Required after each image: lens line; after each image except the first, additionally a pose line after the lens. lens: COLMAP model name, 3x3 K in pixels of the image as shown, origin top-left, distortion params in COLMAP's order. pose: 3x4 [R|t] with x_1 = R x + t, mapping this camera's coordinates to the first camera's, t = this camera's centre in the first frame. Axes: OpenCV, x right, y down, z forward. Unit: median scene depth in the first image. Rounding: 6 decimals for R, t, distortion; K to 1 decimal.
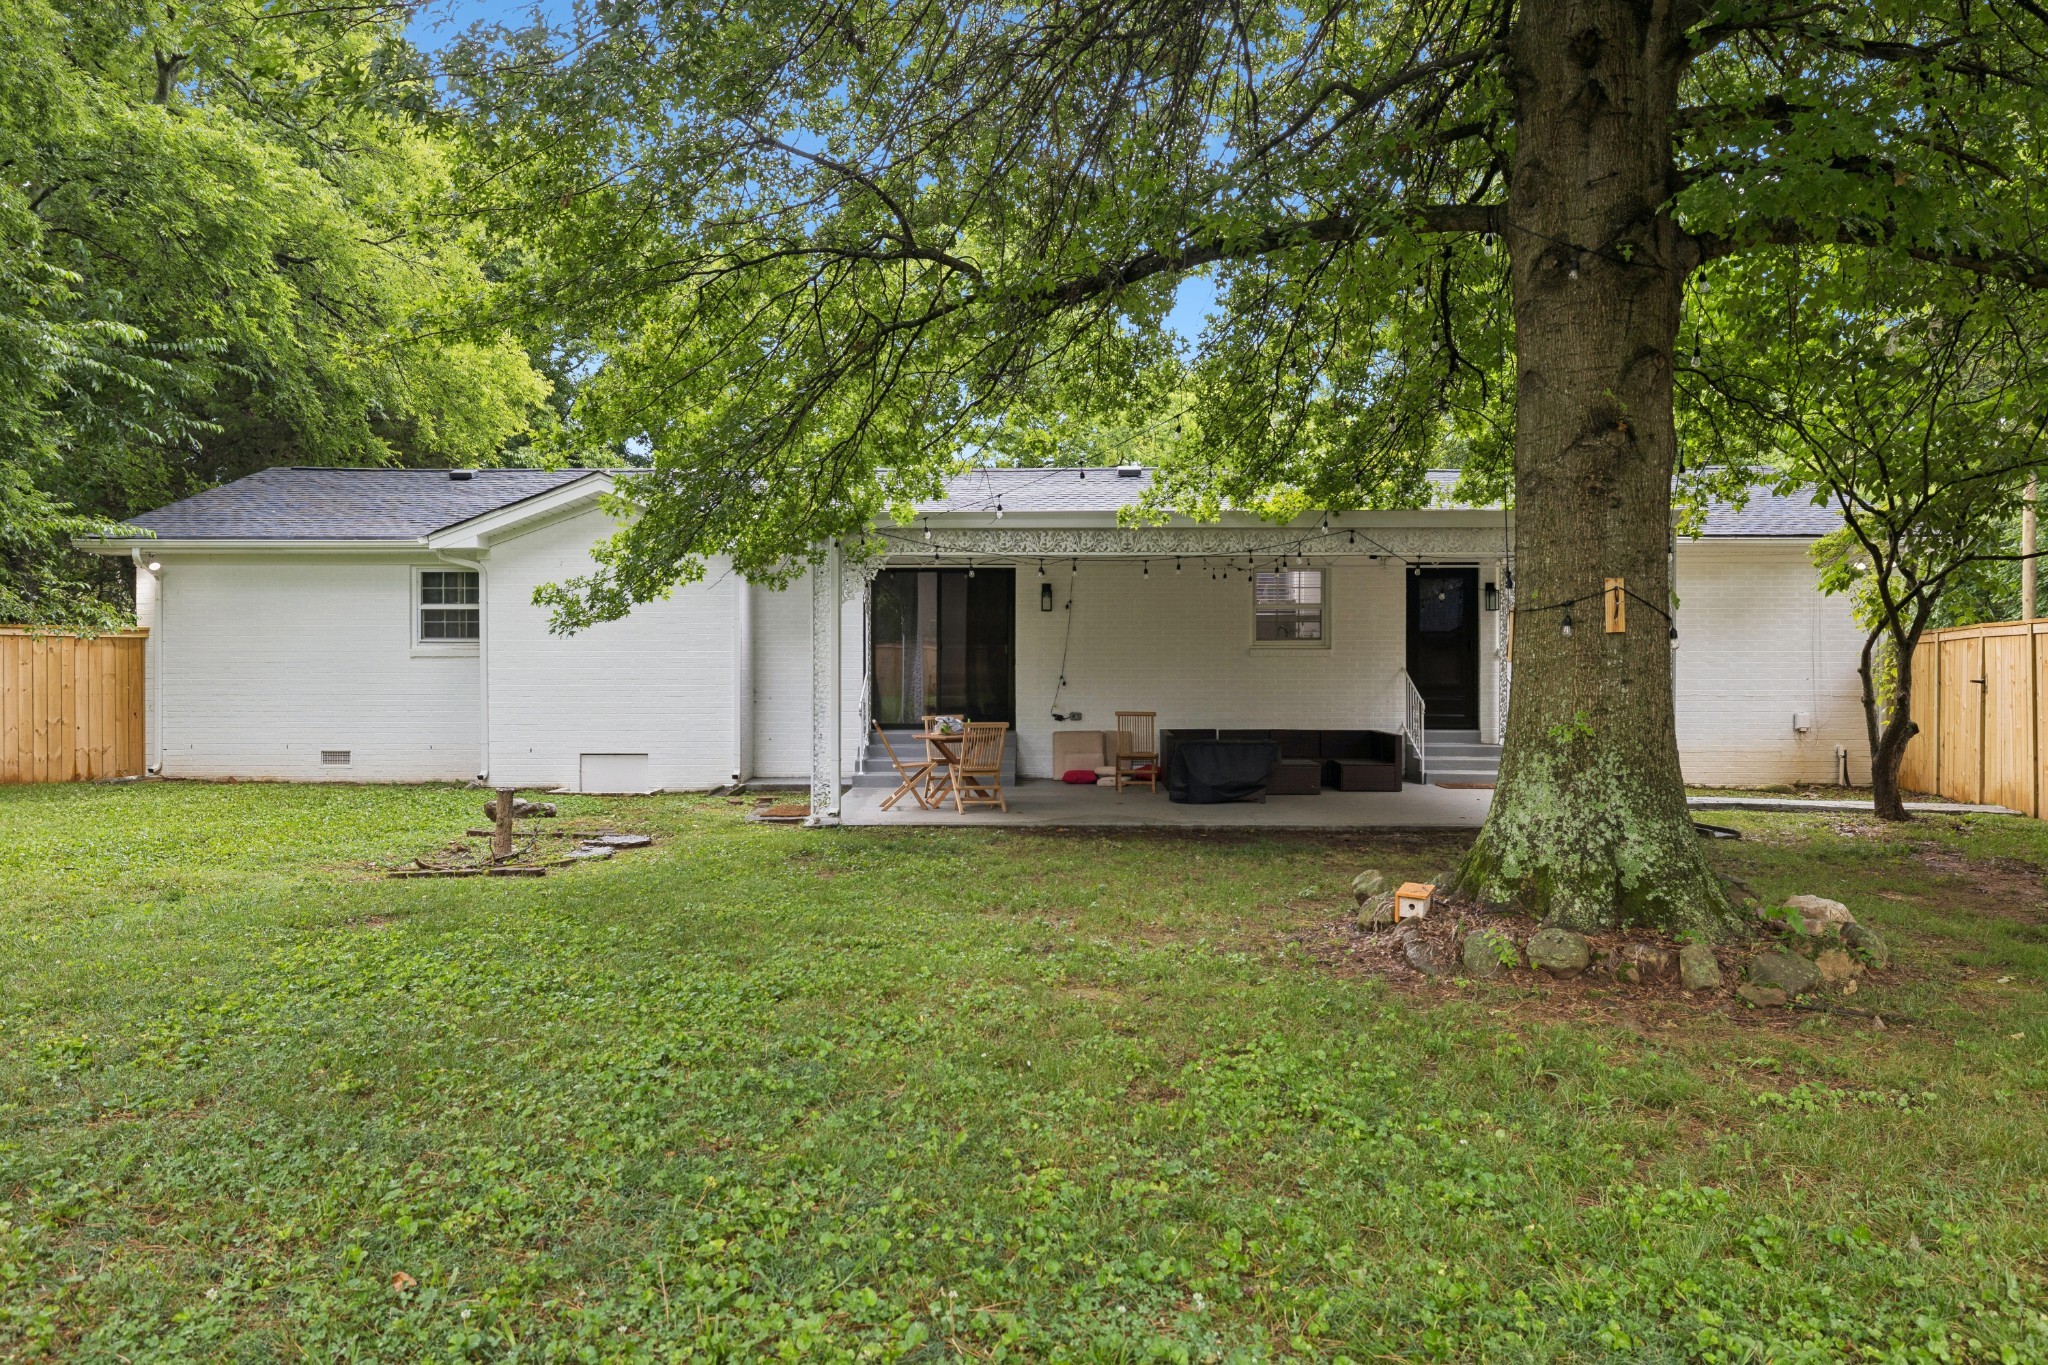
lens RADIAL K [[1456.8, 0, 1009.2], [0, 1456.8, 682.5], [0, 0, 1]] dist [-0.020608, 0.000956]
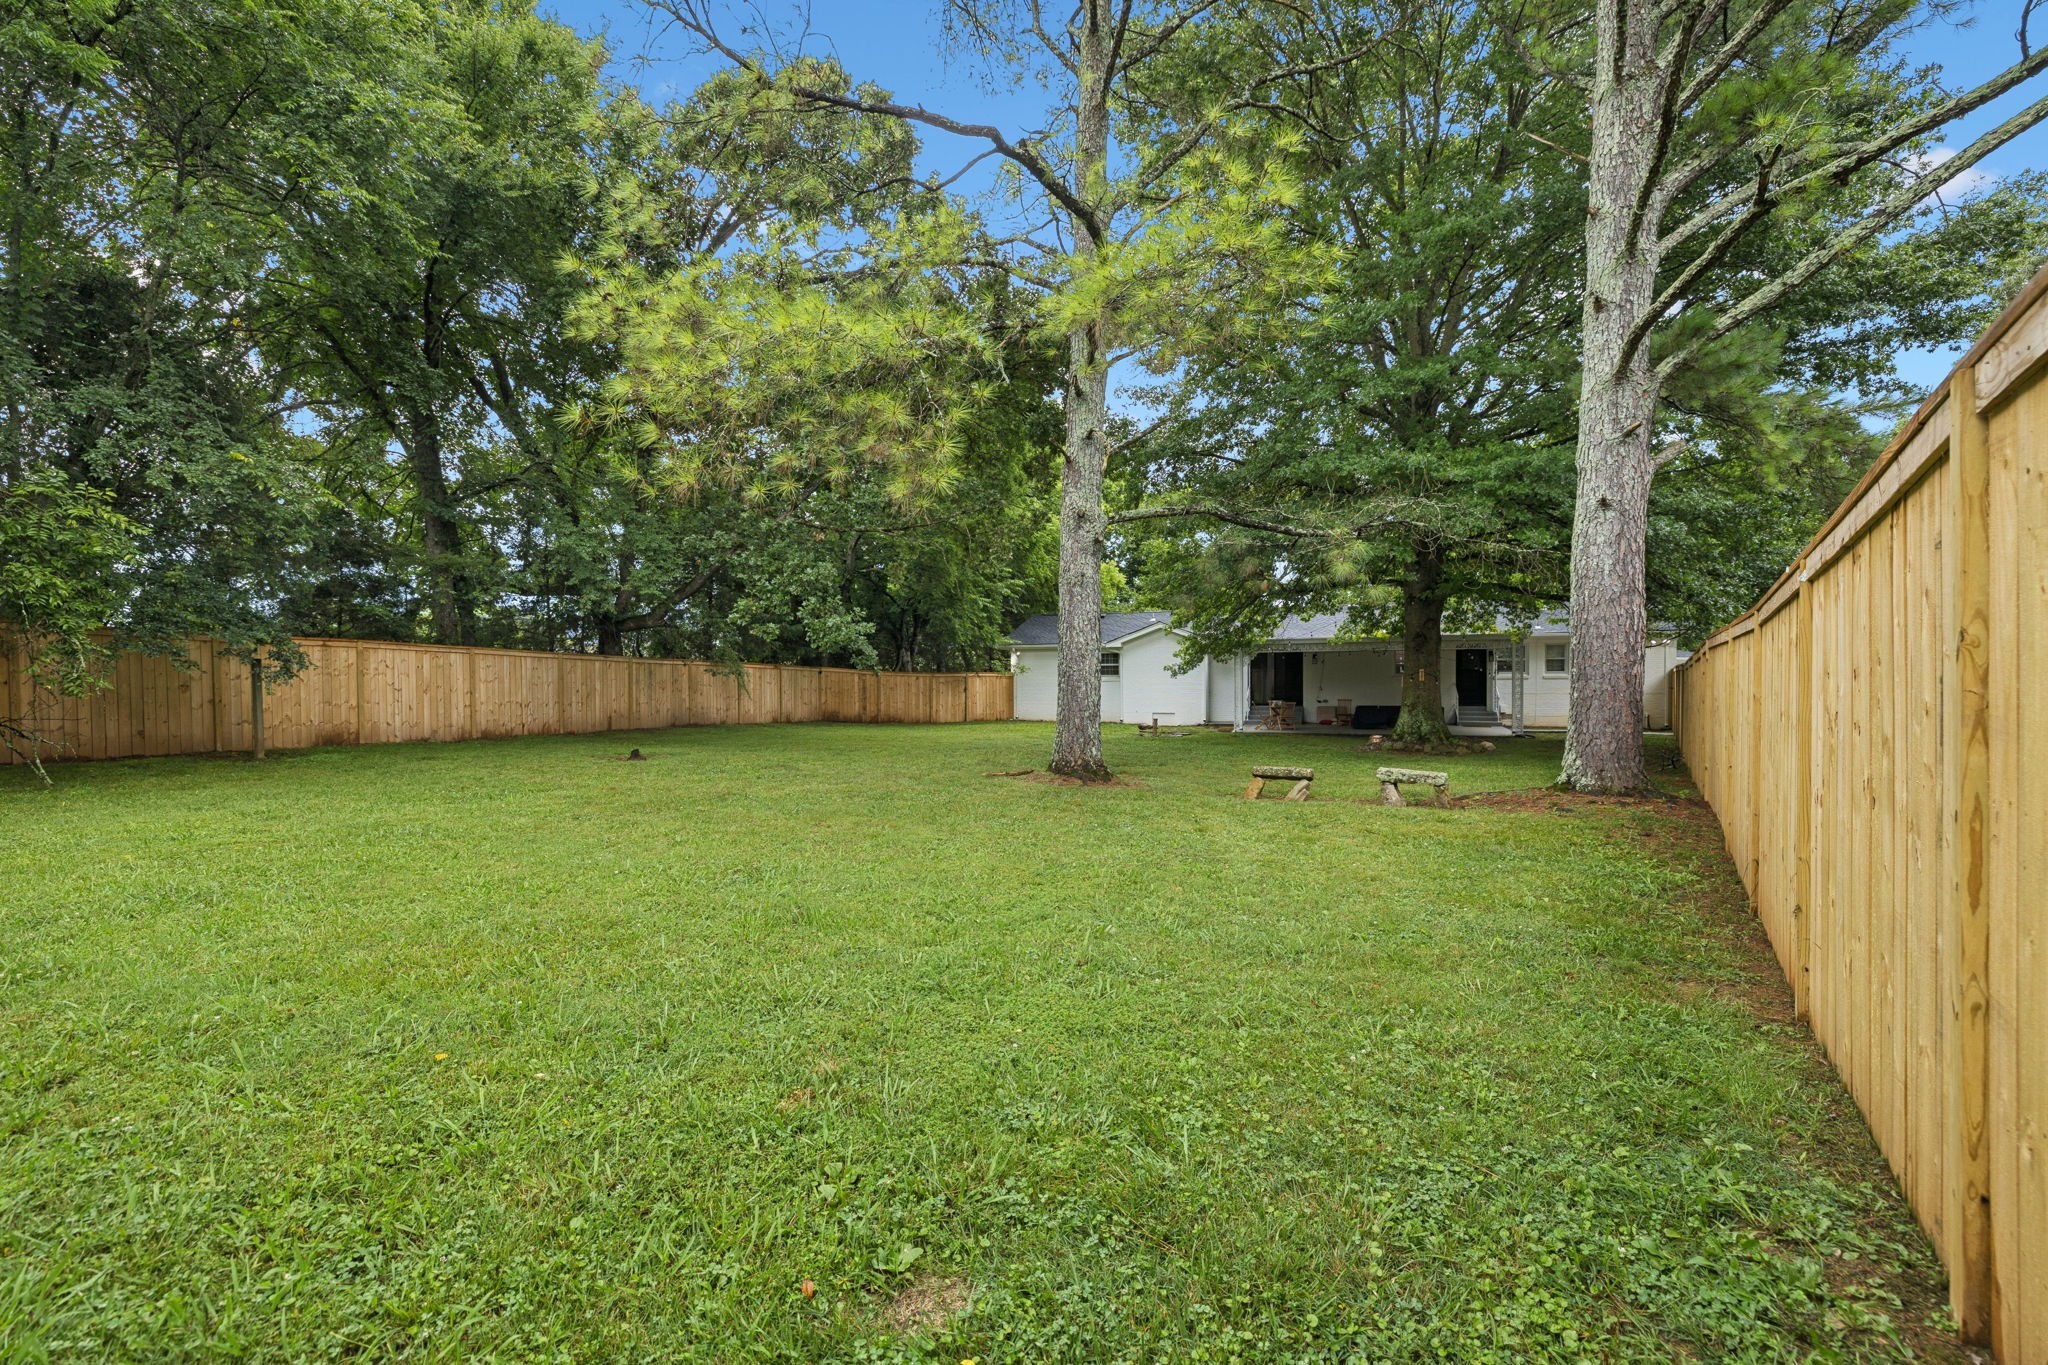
lens RADIAL K [[906.4, 0, 1016.4], [0, 906.4, 688.6], [0, 0, 1]] dist [-0.000638, -0.000022]
pose [[0.942936, -0.001455, -0.332971, 0.068899], [0.002378, 0.999994, 0.002363, -0.007125], [0.332966, -0.003020, 0.942934, -0.897307]]
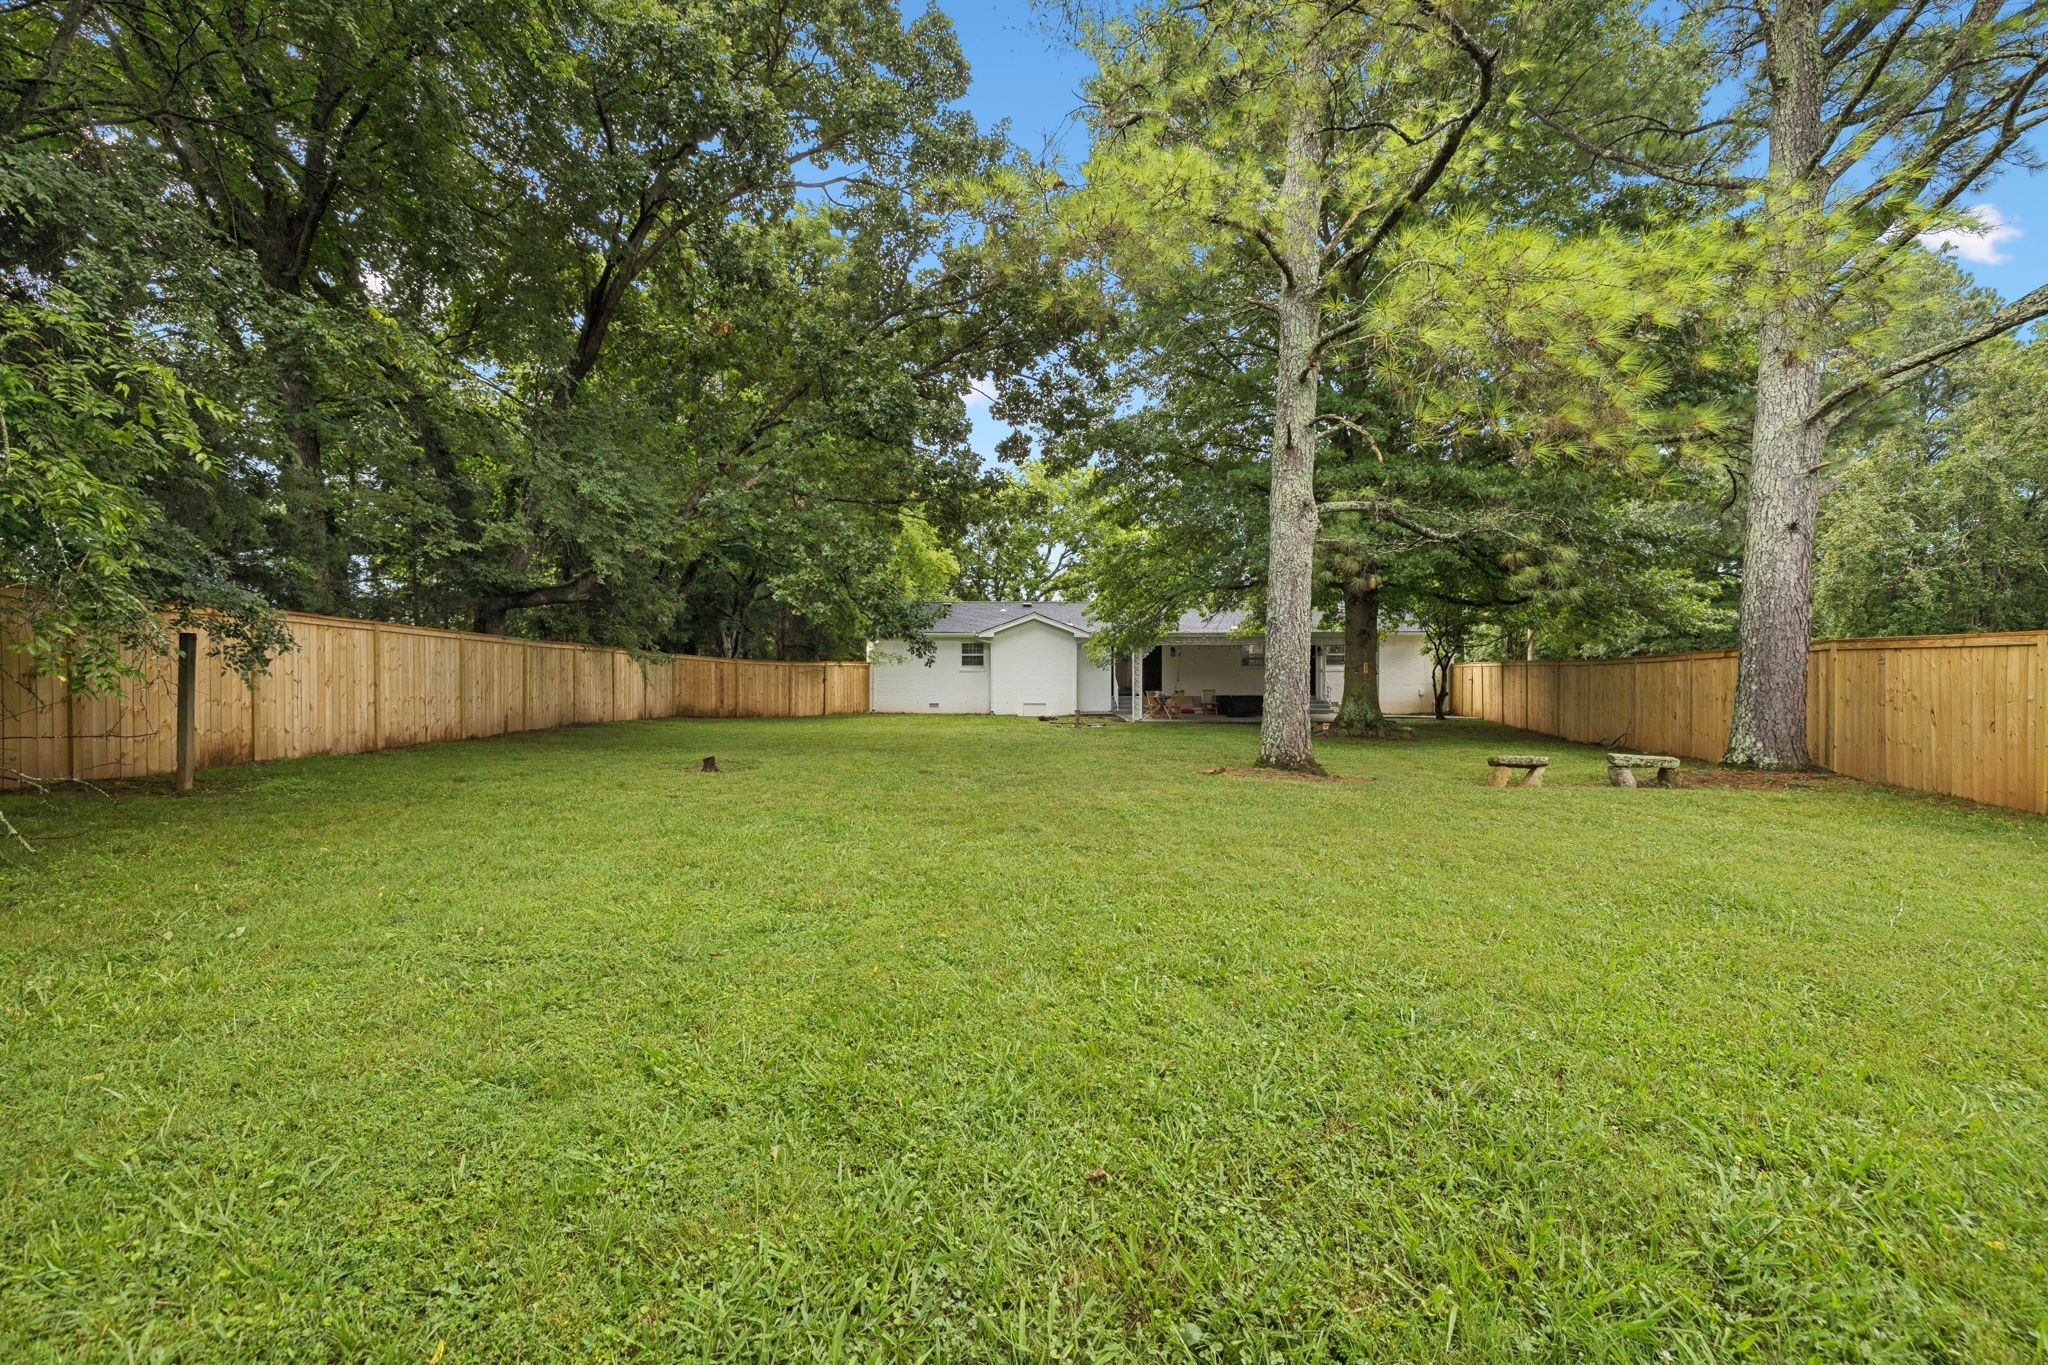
lens RADIAL K [[906.4, 0, 1010.3], [0, 906.4, 676.2], [0, 0, 1]] dist [-0.000638, -0.000022]
pose [[0.999099, 0.000641, 0.042447, -0.404428], [-0.000652, 1.000000, 0.000266, -0.009409], [-0.042446, -0.000293, 0.999099, -0.891084]]
